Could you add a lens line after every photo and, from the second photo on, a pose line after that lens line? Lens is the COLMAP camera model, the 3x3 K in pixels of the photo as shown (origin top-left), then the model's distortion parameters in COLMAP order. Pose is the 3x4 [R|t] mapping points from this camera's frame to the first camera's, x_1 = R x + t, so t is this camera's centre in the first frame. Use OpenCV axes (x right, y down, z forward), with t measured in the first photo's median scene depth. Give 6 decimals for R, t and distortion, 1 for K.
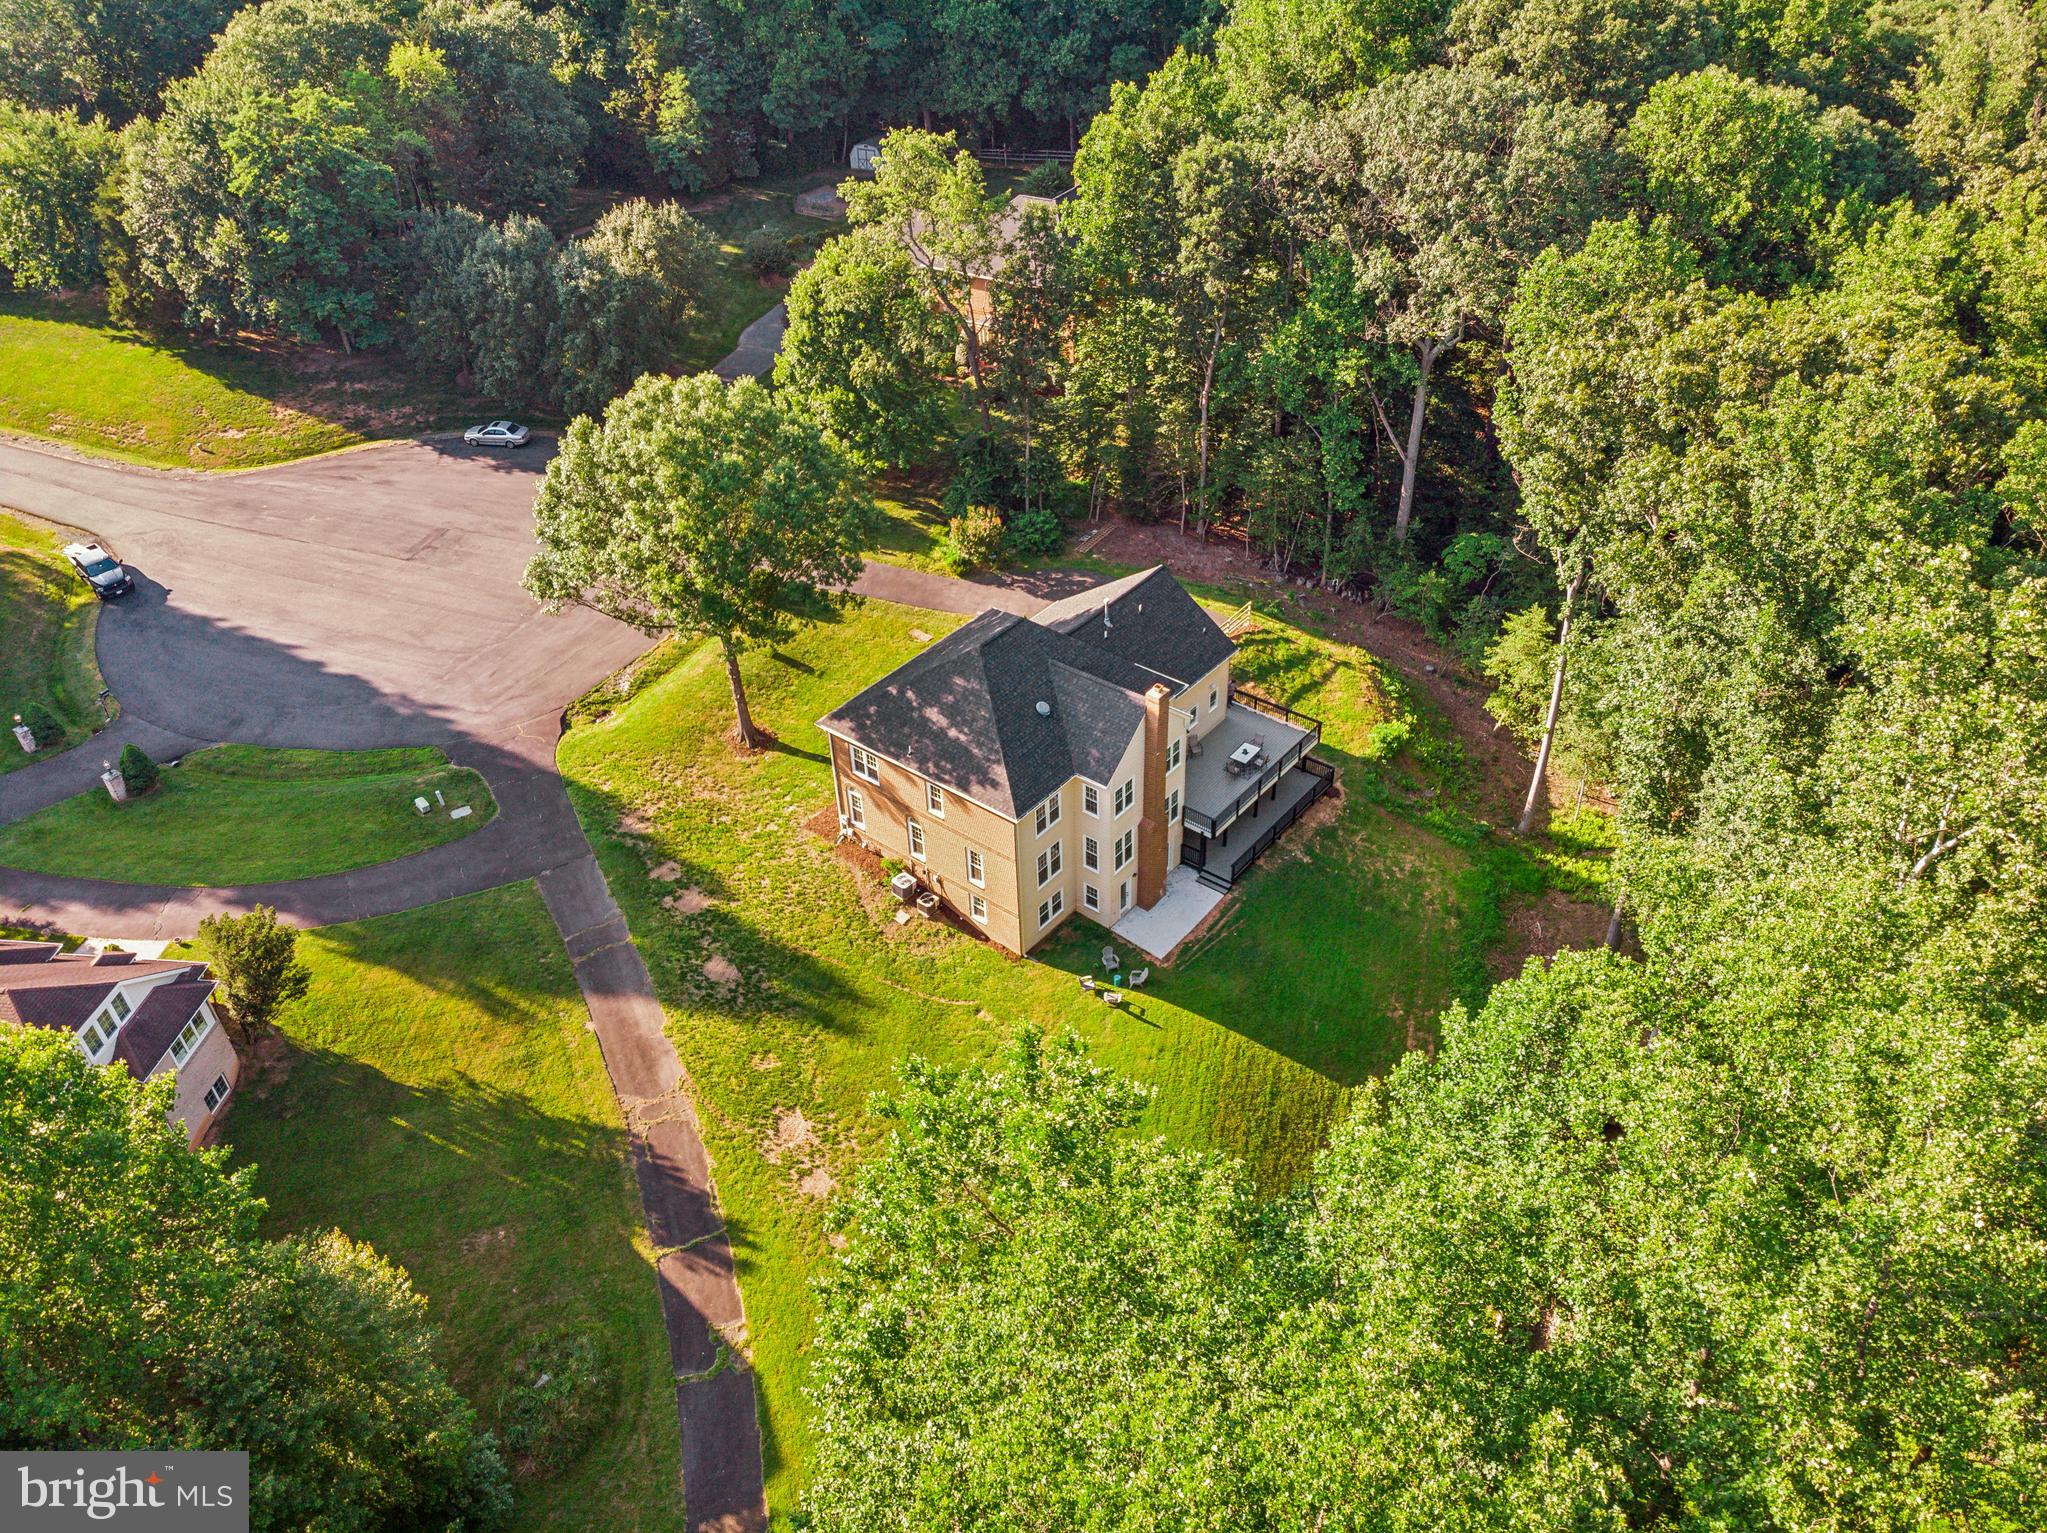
lens RADIAL K [[1492.6, 0, 1031.0], [0, 1492.6, 772.6], [0, 0, 1]] dist [0.001439, -0.006393]
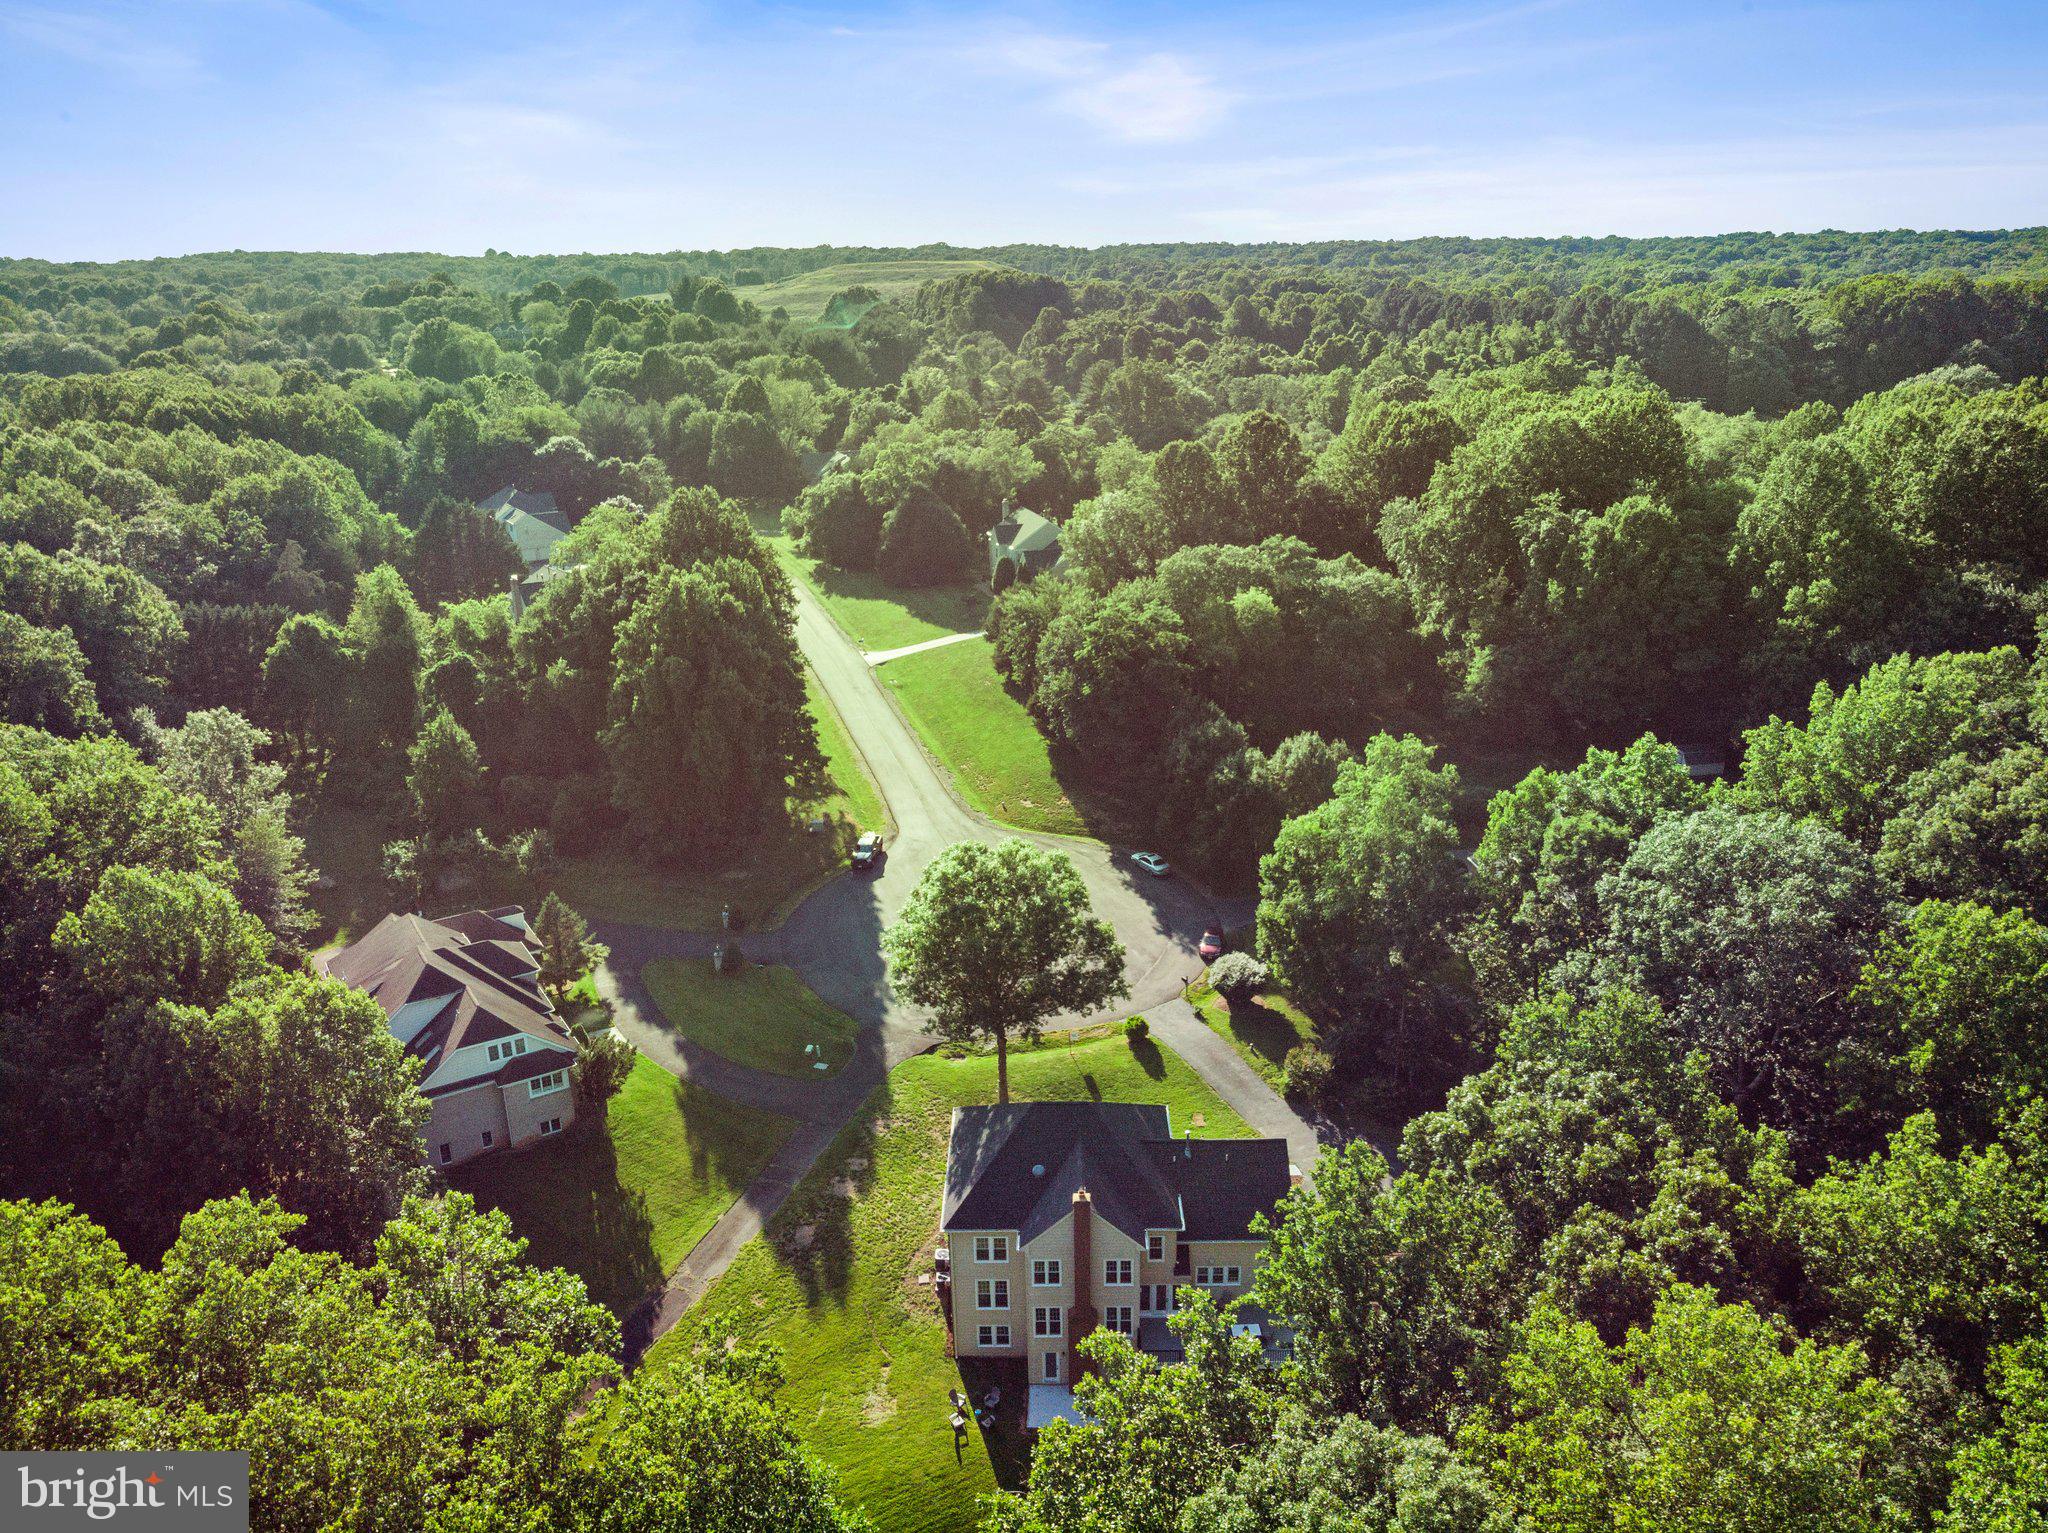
lens RADIAL K [[1493.3, 0, 1031.5], [0, 1493.3, 772.6], [0, 0, 1]] dist [0.001439, -0.006393]
pose [[0.617225, 0.273378, -0.737765, 0.784646], [-0.476499, 0.876053, -0.074025, -0.226872], [0.626085, 0.397235, 0.670986, 0.047448]]
